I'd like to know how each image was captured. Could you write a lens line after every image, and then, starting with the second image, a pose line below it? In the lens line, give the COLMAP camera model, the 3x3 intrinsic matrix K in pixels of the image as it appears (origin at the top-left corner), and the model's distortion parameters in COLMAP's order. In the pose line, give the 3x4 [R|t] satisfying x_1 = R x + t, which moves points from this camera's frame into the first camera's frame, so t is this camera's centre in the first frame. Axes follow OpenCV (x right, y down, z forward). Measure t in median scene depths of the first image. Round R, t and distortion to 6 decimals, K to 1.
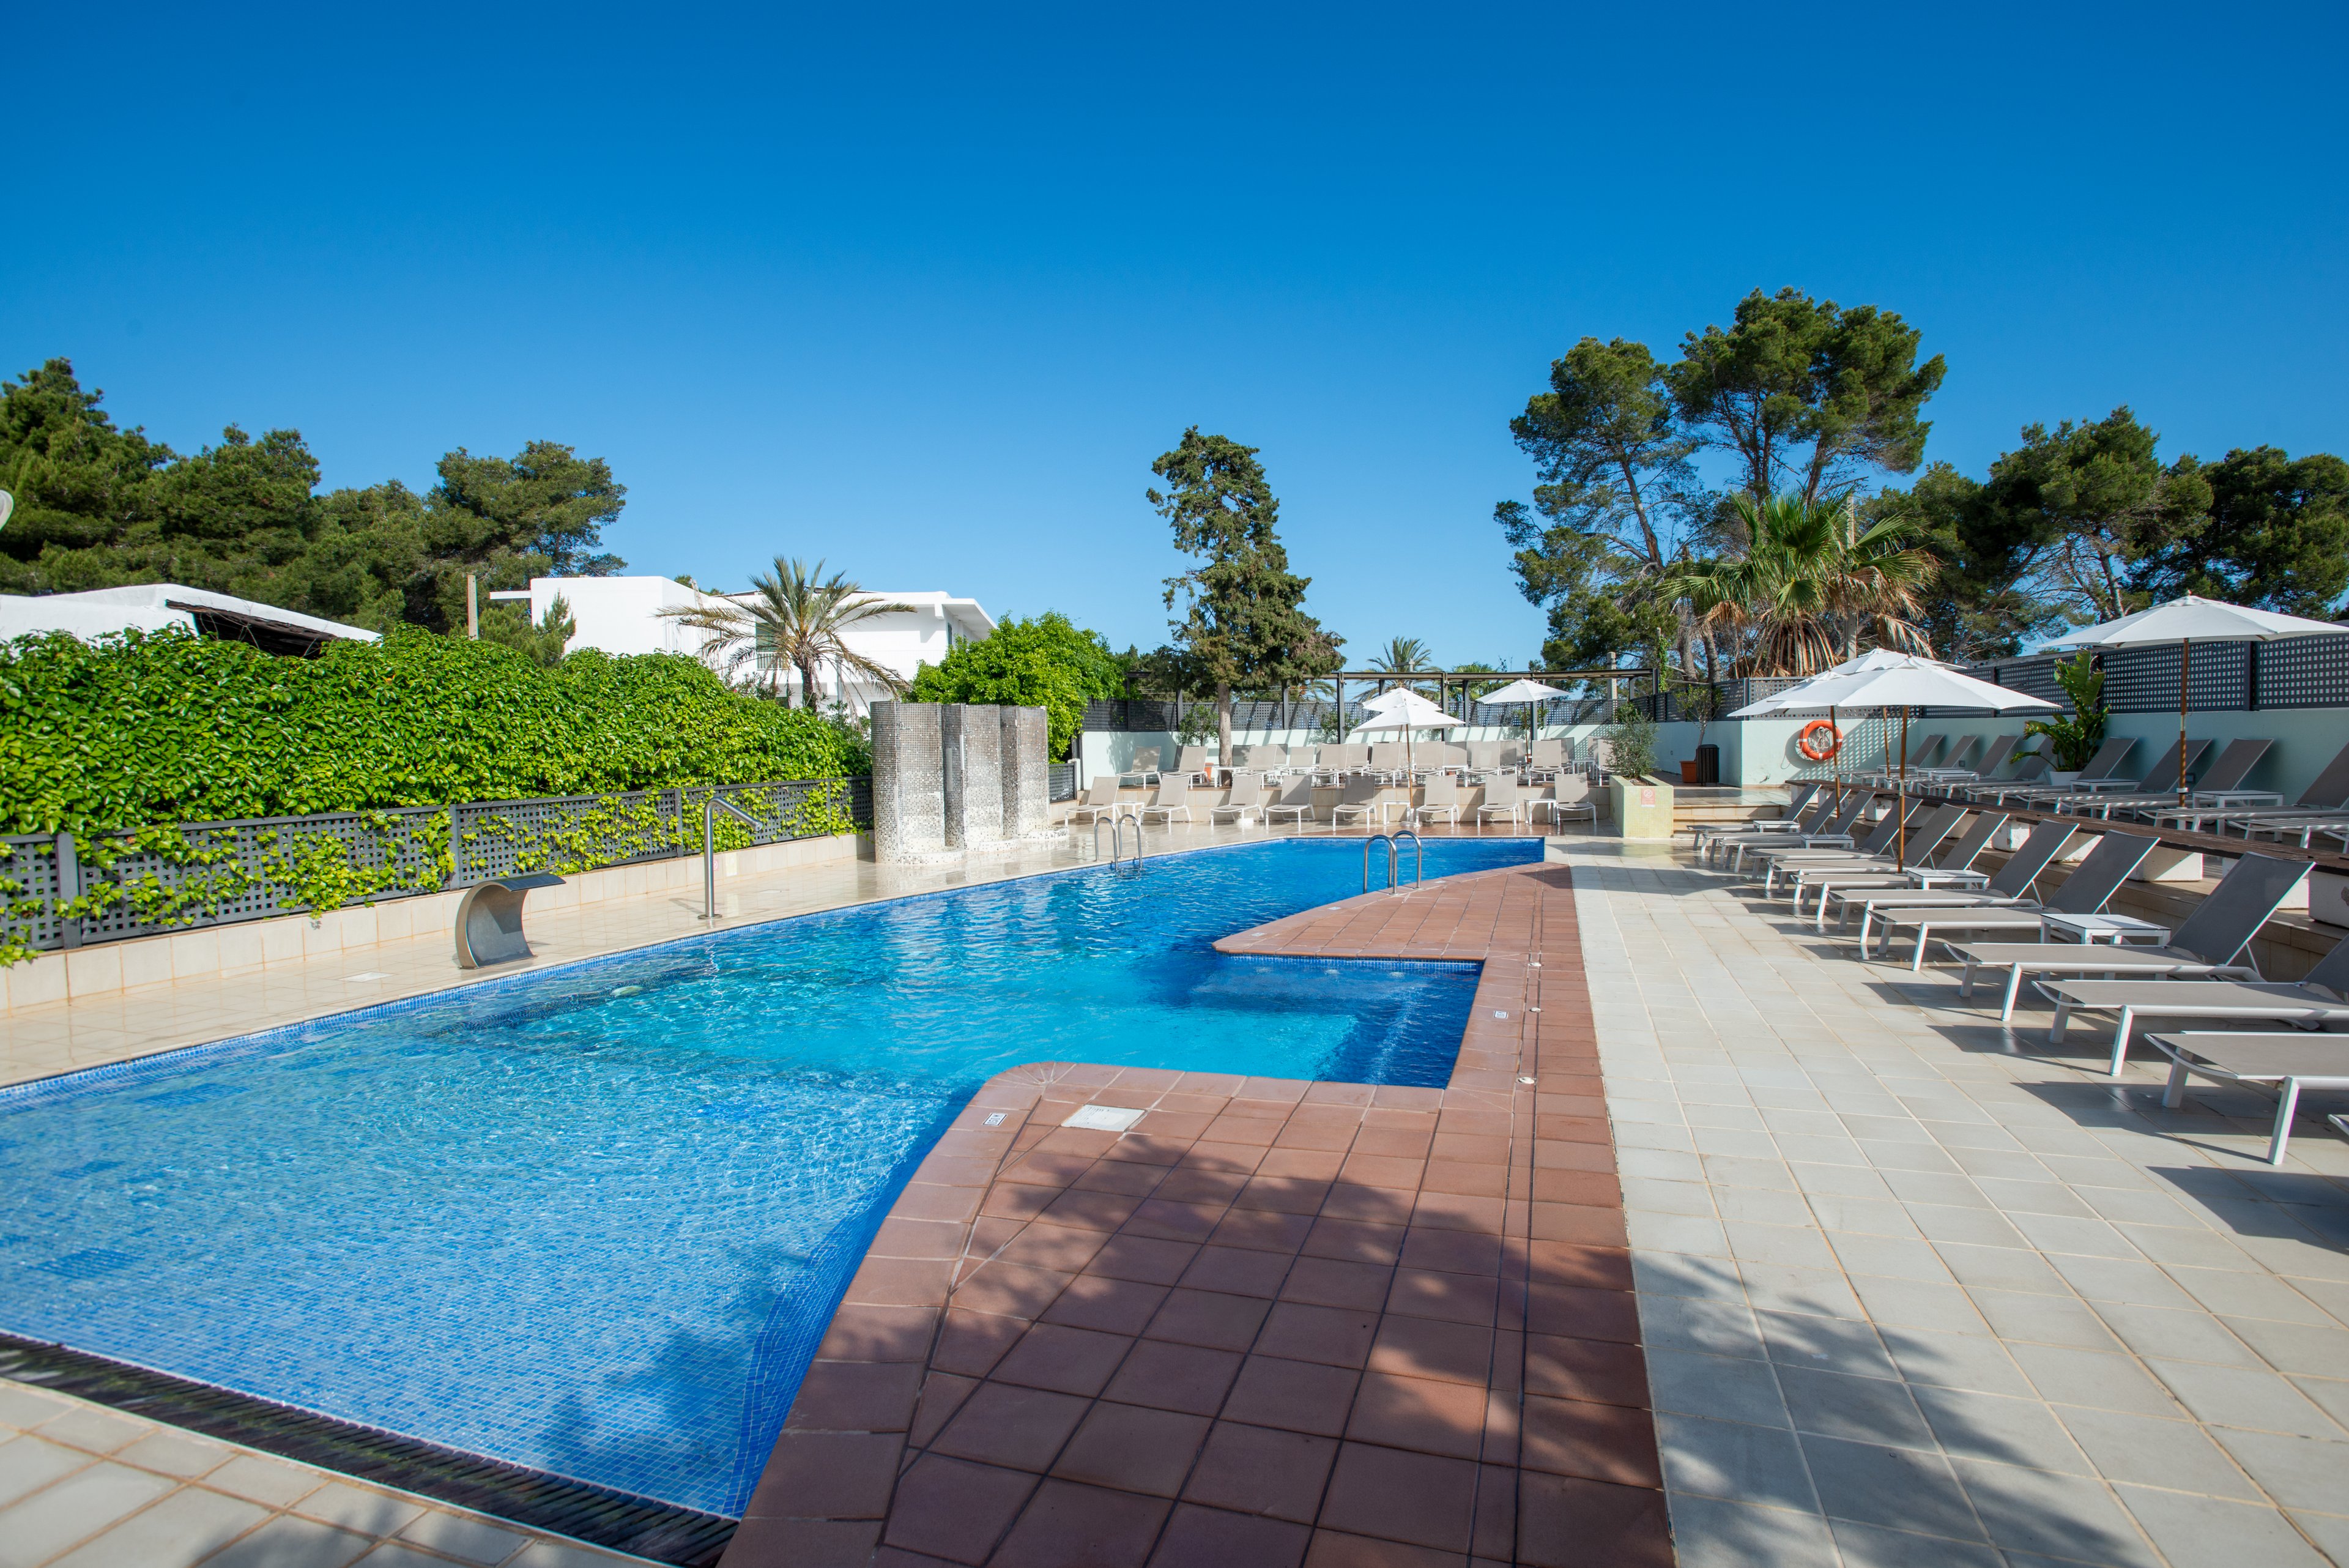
lens RADIAL K [[1157.3, 0, 1172.8], [0, 1157.3, 778.2], [0, 0, 1]] dist [-0.066405, 0.031395]
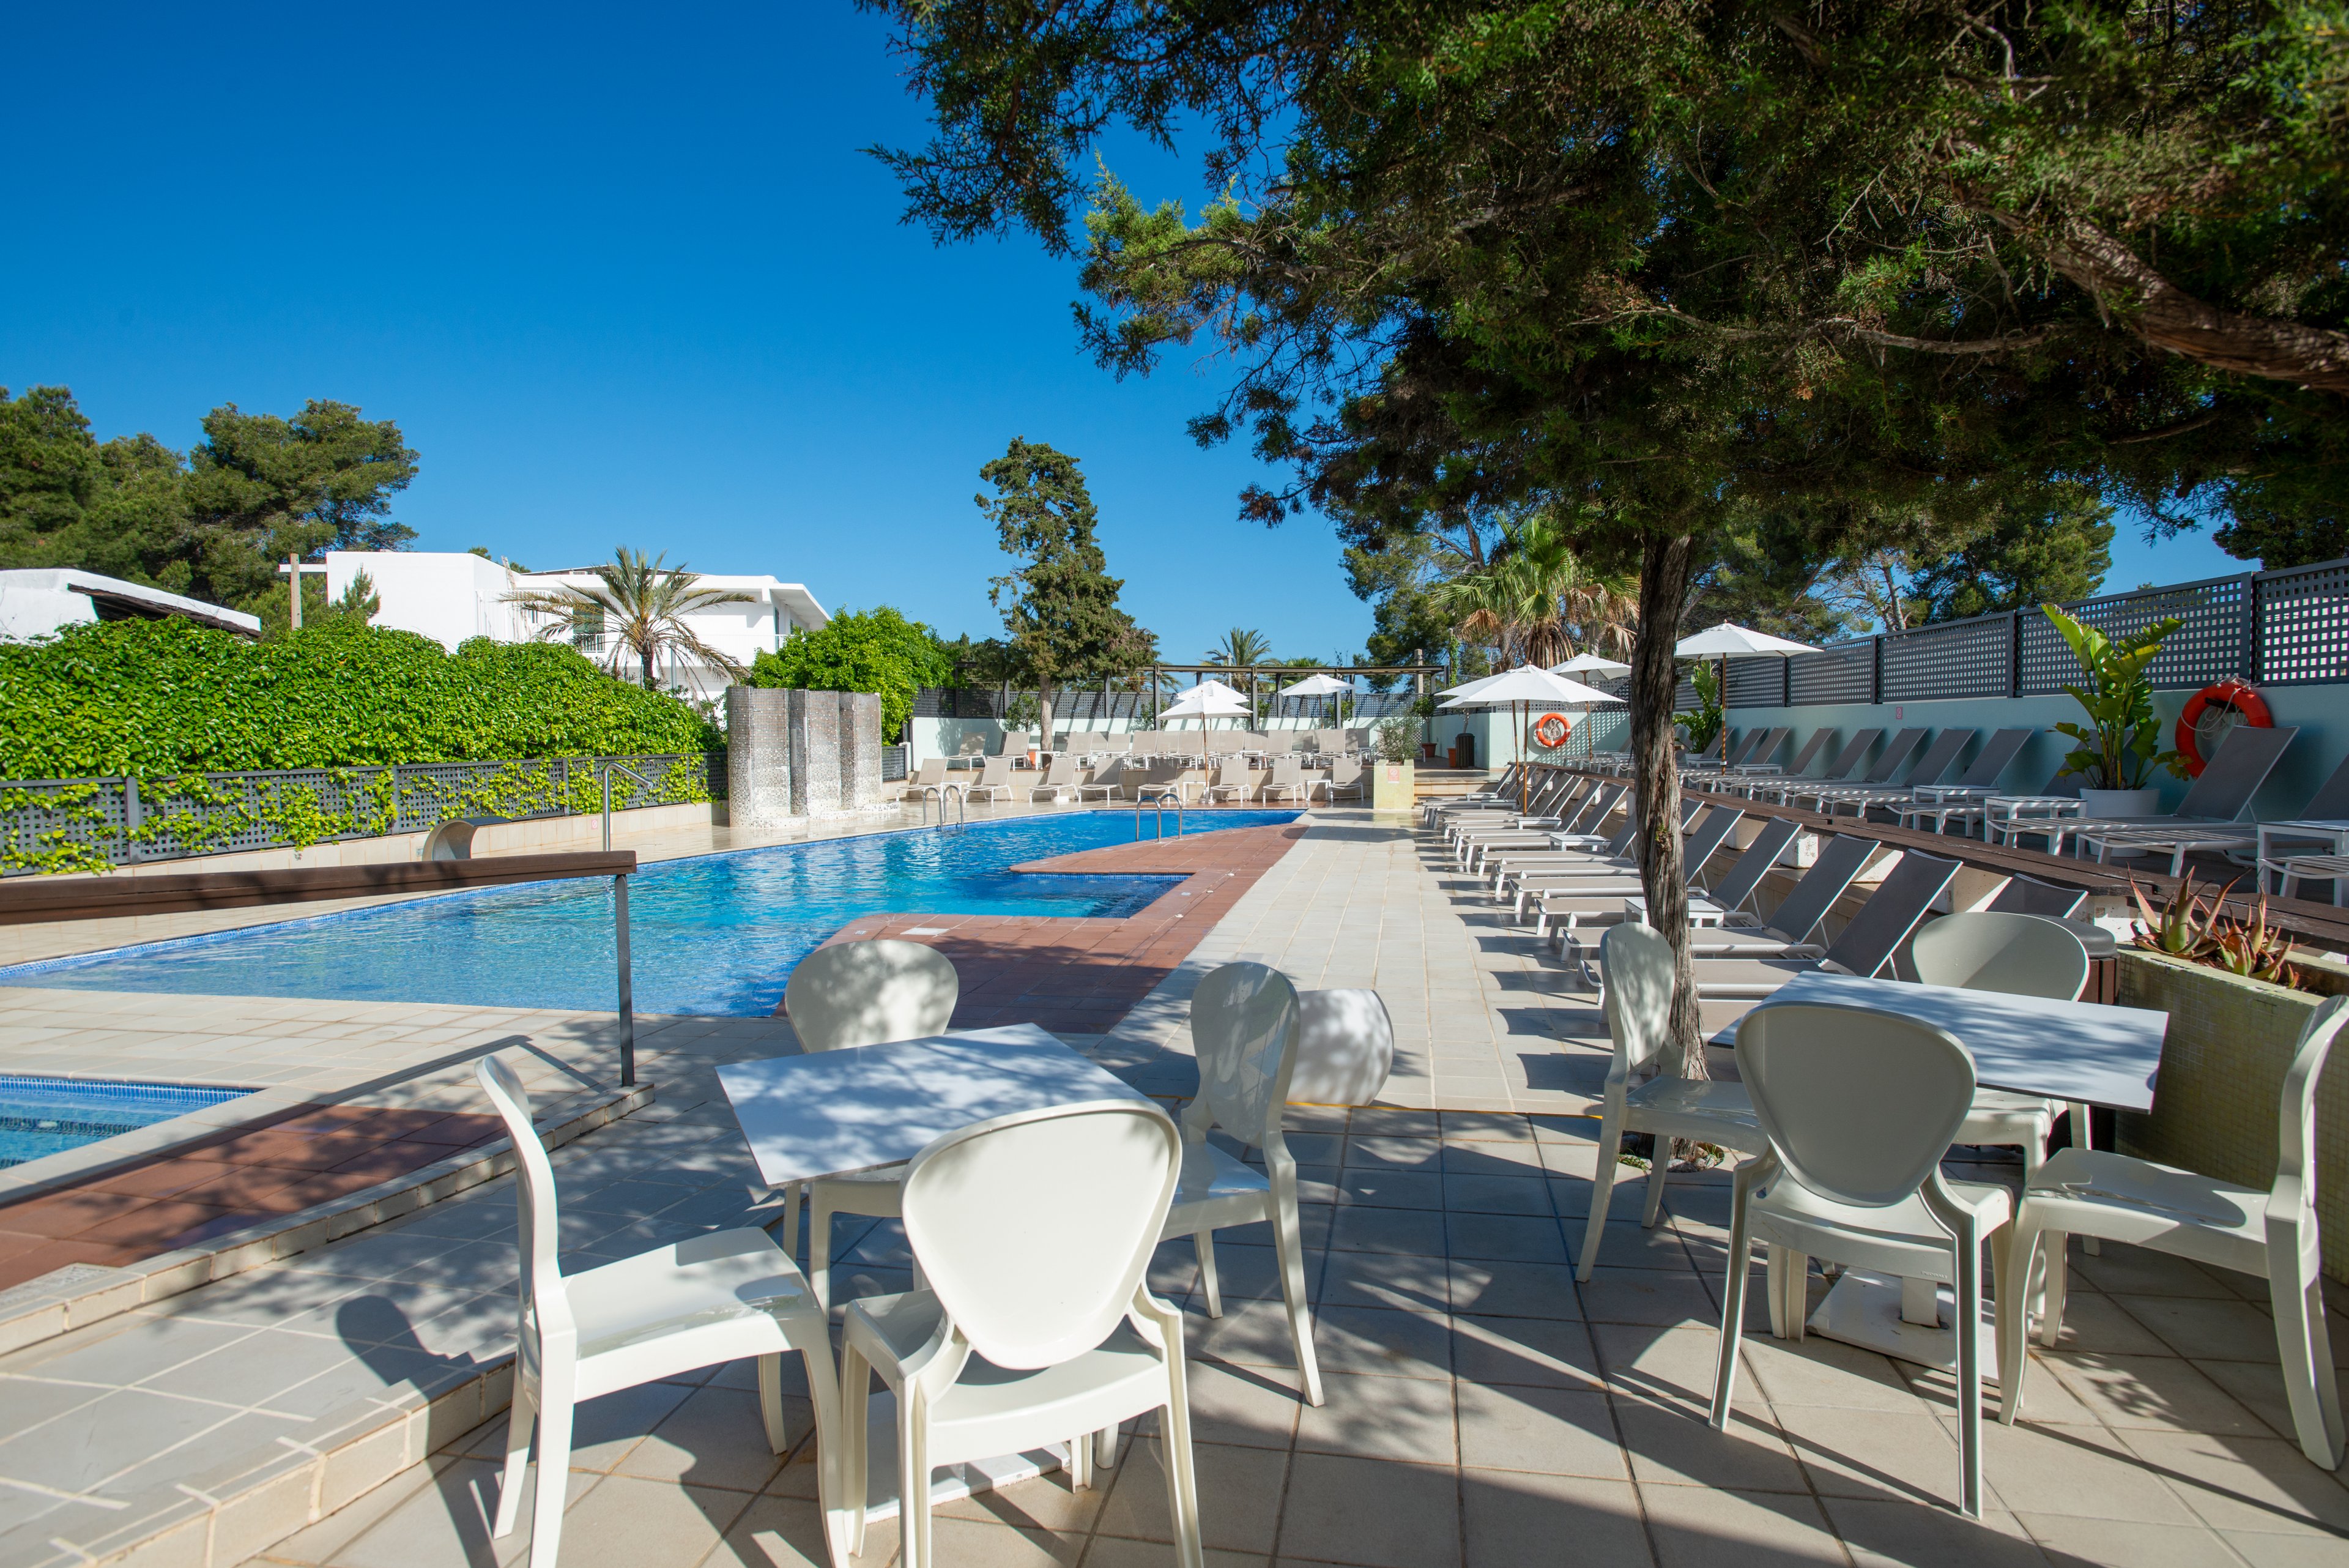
lens RADIAL K [[1251.3, 0, 1174.5], [0, 1251.3, 784.0], [0, 0, 1]] dist [-0.060430, 0.041776]
pose [[0.991660, 0.004898, 0.128789, 0.014537], [-0.005843, 0.999959, 0.006962, 0.012972], [-0.128750, -0.007656, 0.991648, -0.191058]]
